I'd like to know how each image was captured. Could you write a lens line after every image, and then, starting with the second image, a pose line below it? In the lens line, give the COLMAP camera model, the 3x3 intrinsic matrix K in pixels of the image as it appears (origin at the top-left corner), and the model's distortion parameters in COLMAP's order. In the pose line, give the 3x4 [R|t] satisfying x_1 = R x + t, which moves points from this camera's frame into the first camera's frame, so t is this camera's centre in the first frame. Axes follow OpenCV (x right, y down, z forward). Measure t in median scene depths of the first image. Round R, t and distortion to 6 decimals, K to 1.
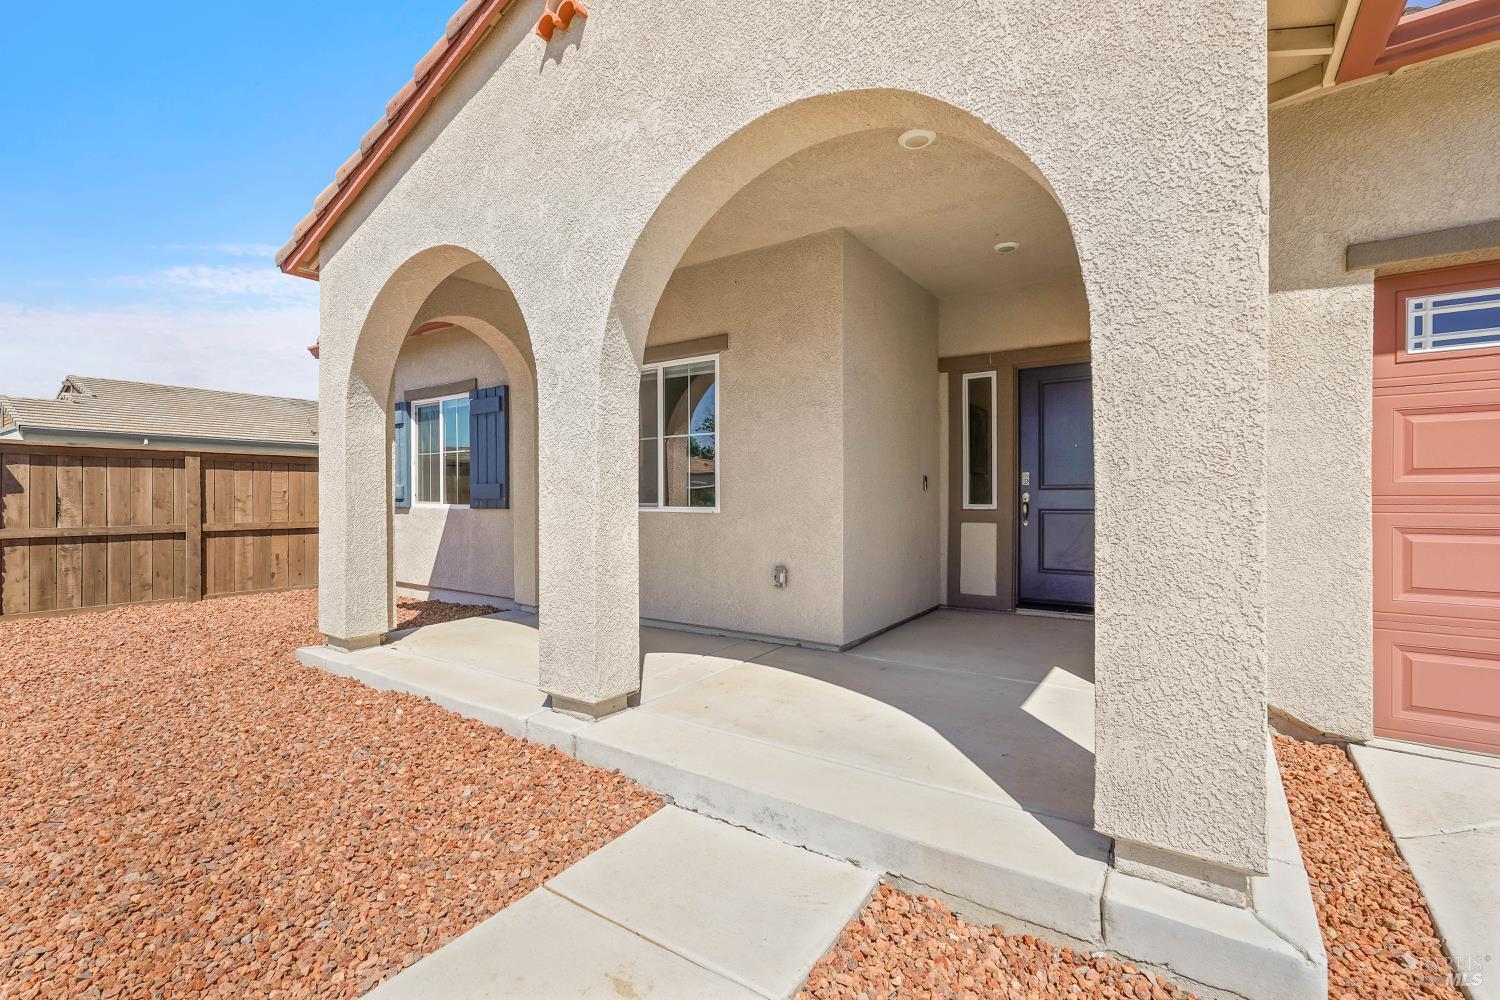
lens RADIAL K [[670.7, 0, 734.9], [0, 670.7, 497.8], [0, 0, 1]] dist [-0.014635, 0.006261]
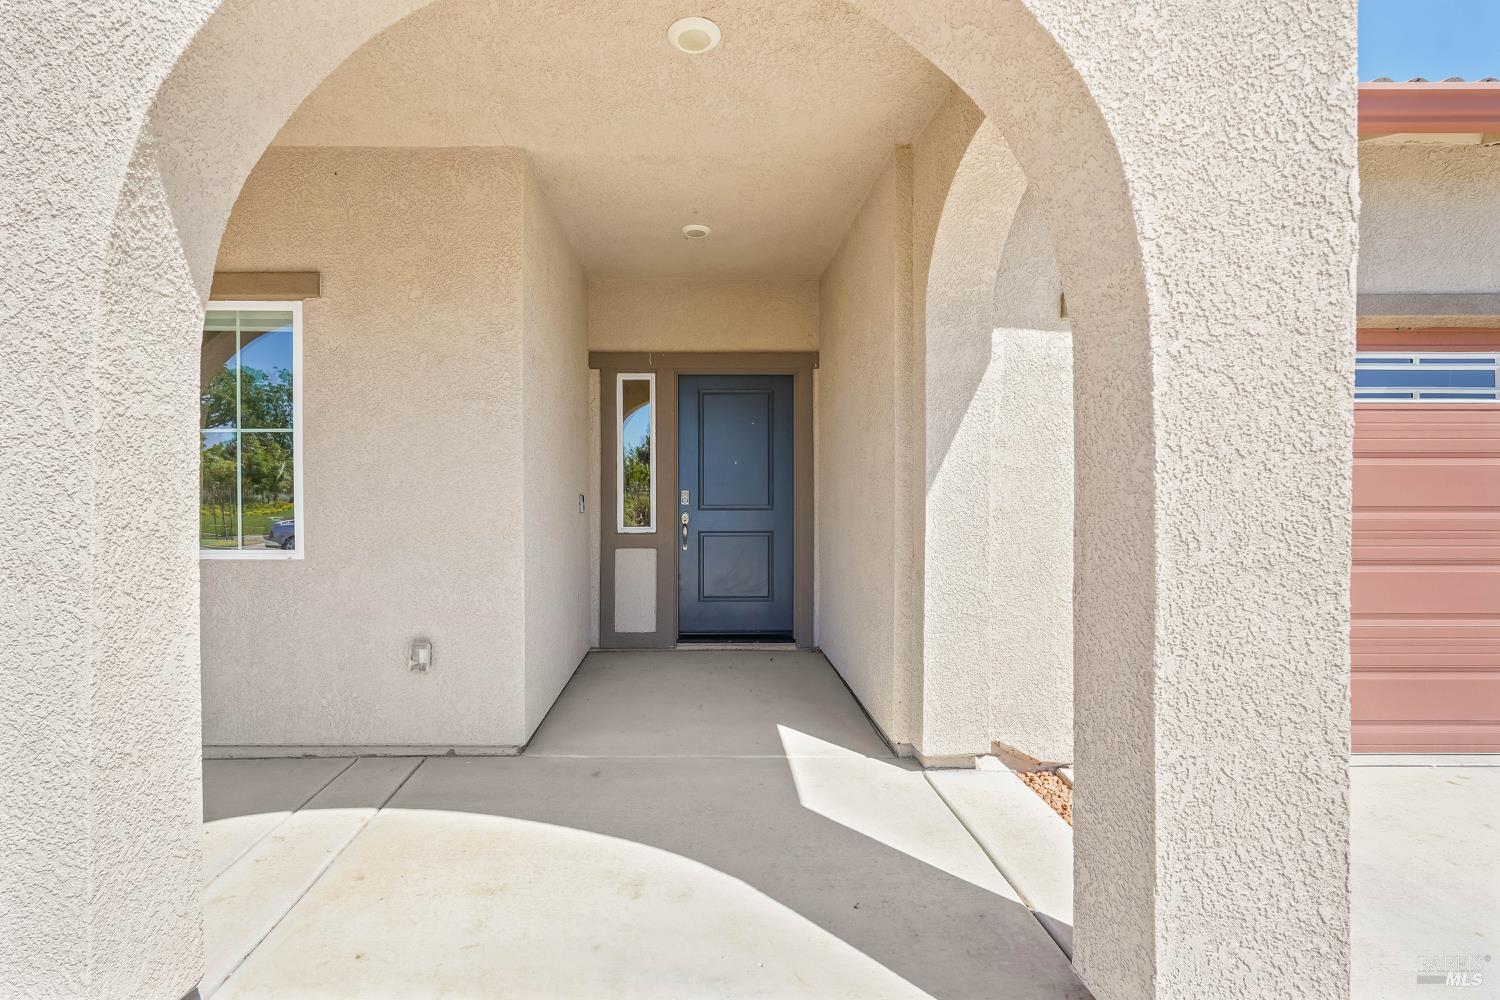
lens RADIAL K [[722.8, 0, 763.0], [0, 722.8, 507.6], [0, 0, 1]] dist [-0.013555, 0.006575]
pose [[0.807223, -0.004302, 0.590231, -0.215834], [0.000455, 0.999978, 0.006666, -0.088114], [-0.590246, -0.005112, 0.807207, 0.635539]]
